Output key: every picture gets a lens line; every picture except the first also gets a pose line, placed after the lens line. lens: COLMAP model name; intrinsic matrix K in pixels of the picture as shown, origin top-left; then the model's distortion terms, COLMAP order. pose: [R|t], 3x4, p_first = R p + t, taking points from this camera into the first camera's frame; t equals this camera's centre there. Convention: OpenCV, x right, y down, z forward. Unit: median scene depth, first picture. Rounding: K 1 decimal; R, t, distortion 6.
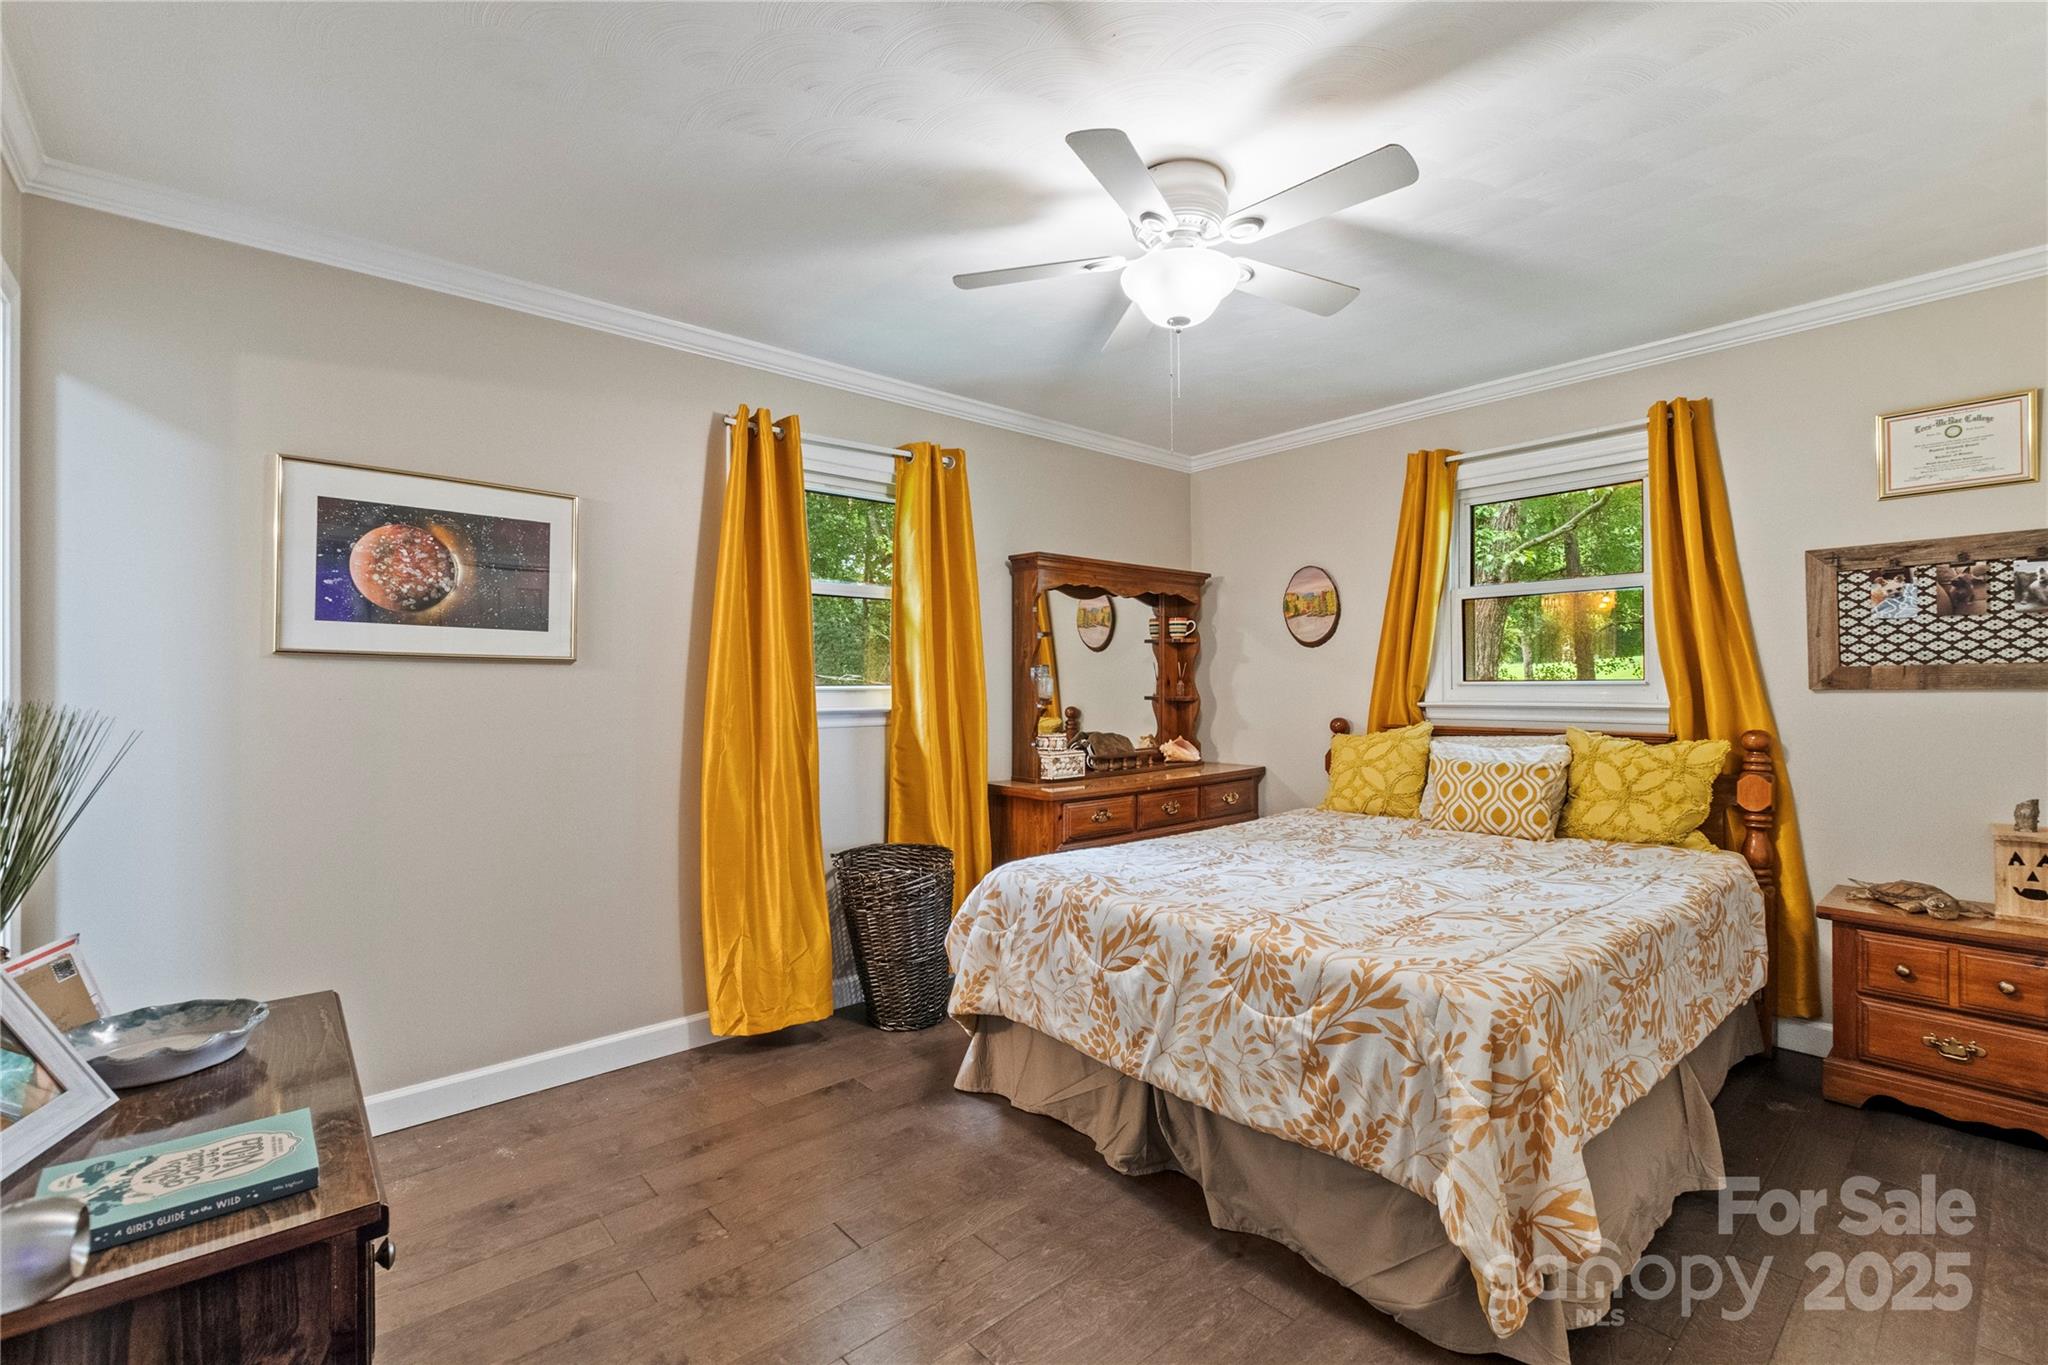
lens RADIAL K [[909.7, 0, 1024.0], [0, 909.7, 682.5], [0, 0, 1]] dist [-0.000528, -0.000368]
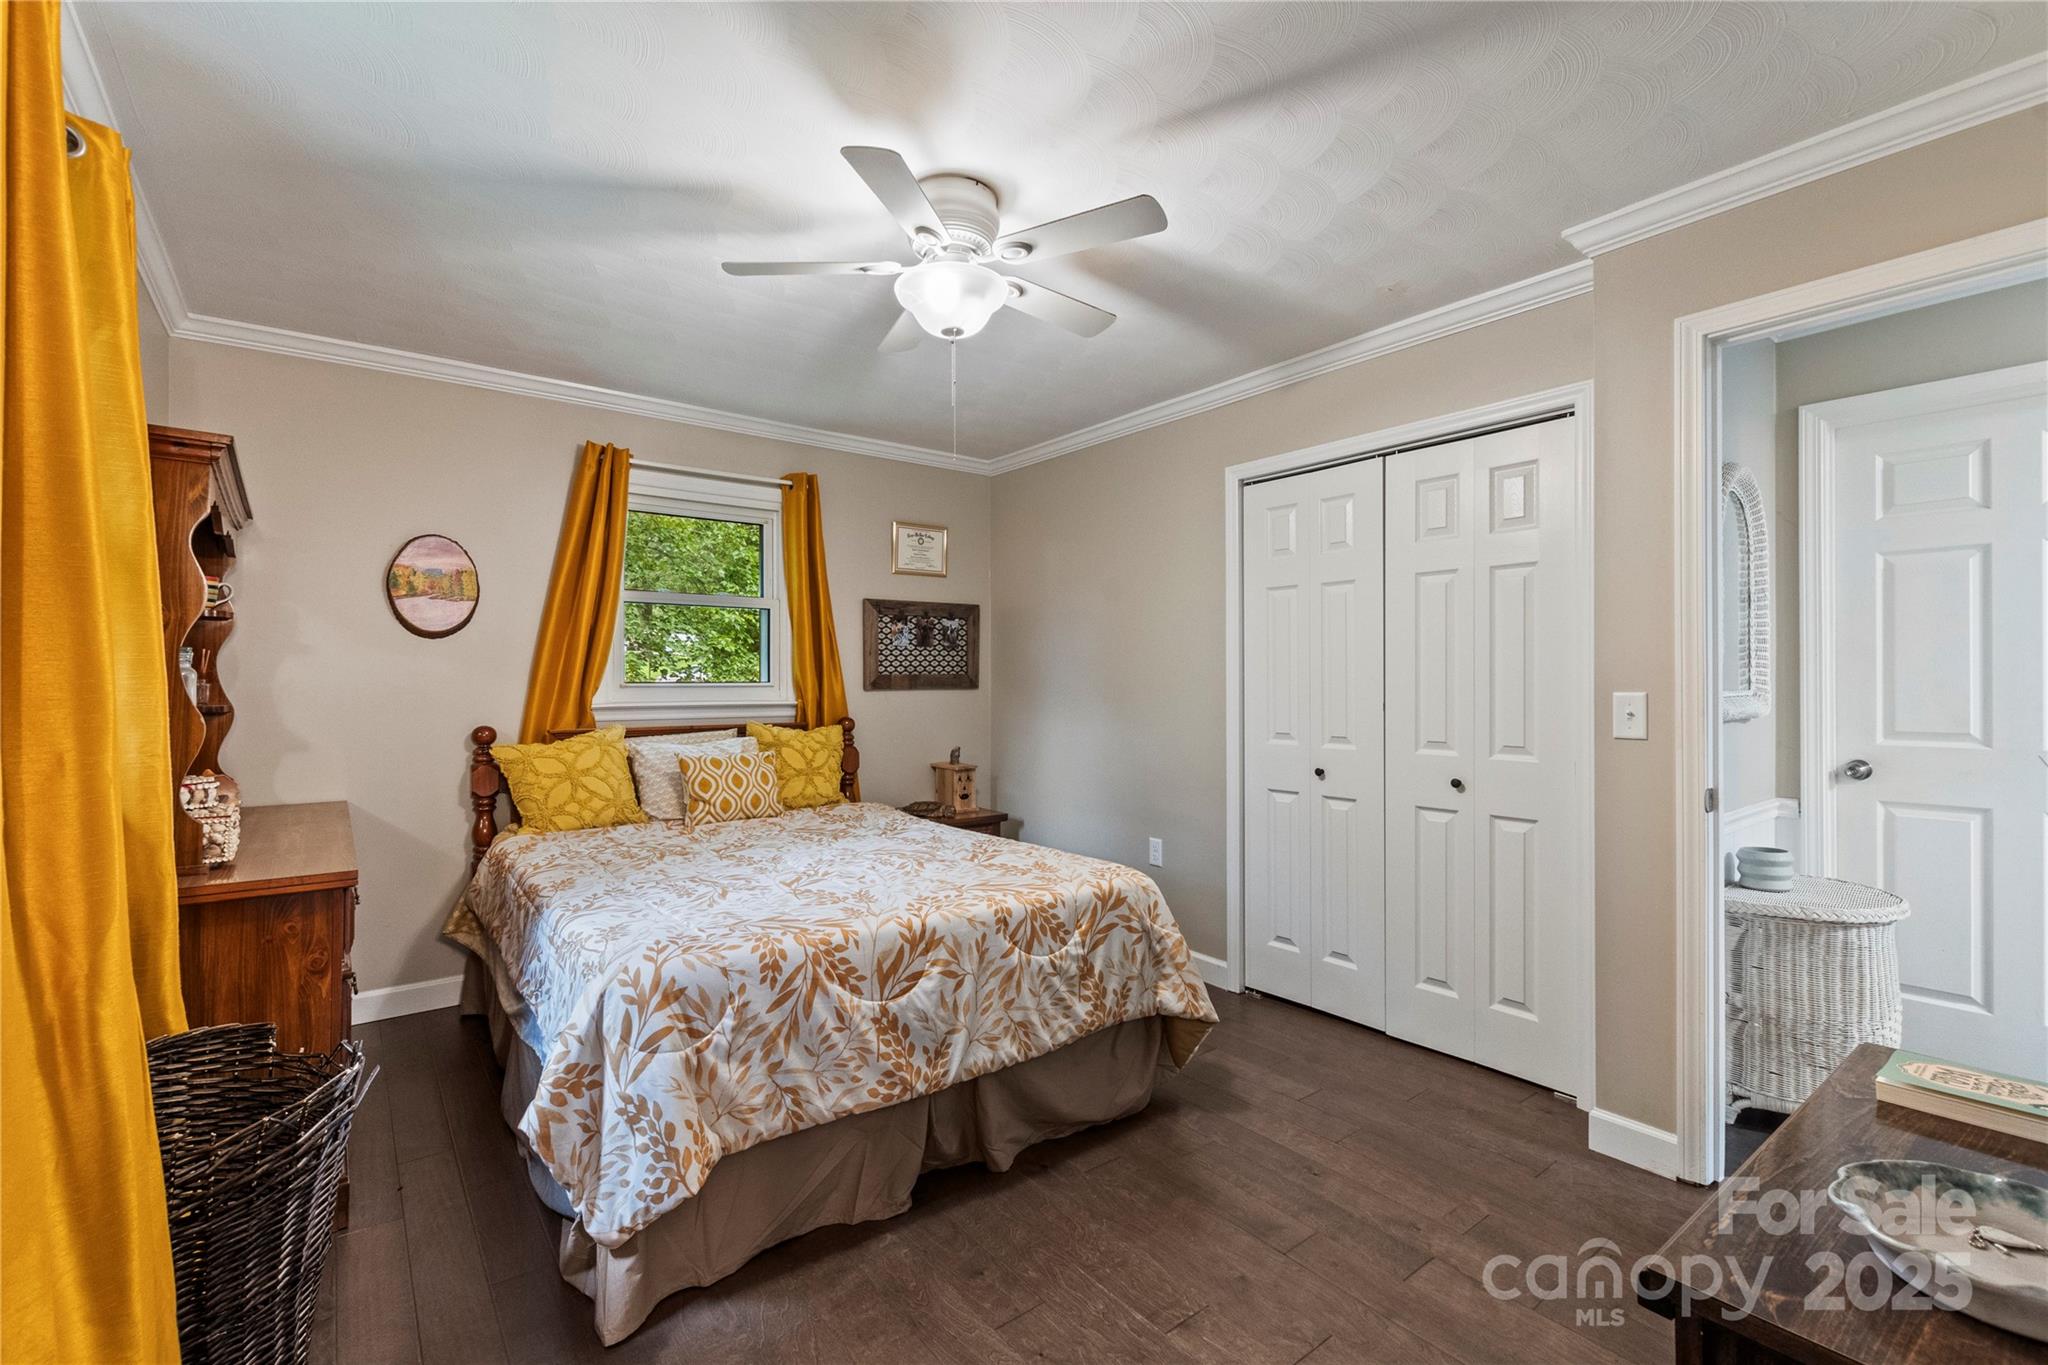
lens RADIAL K [[909.7, 0, 1024.0], [0, 909.7, 682.5], [0, 0, 1]] dist [-0.000528, -0.000368]
pose [[0.037870, 0.005004, 0.999270, -0.769524], [-0.001980, 0.999986, -0.004933, 0.004086], [-0.999281, -0.001792, 0.037879, 0.792965]]
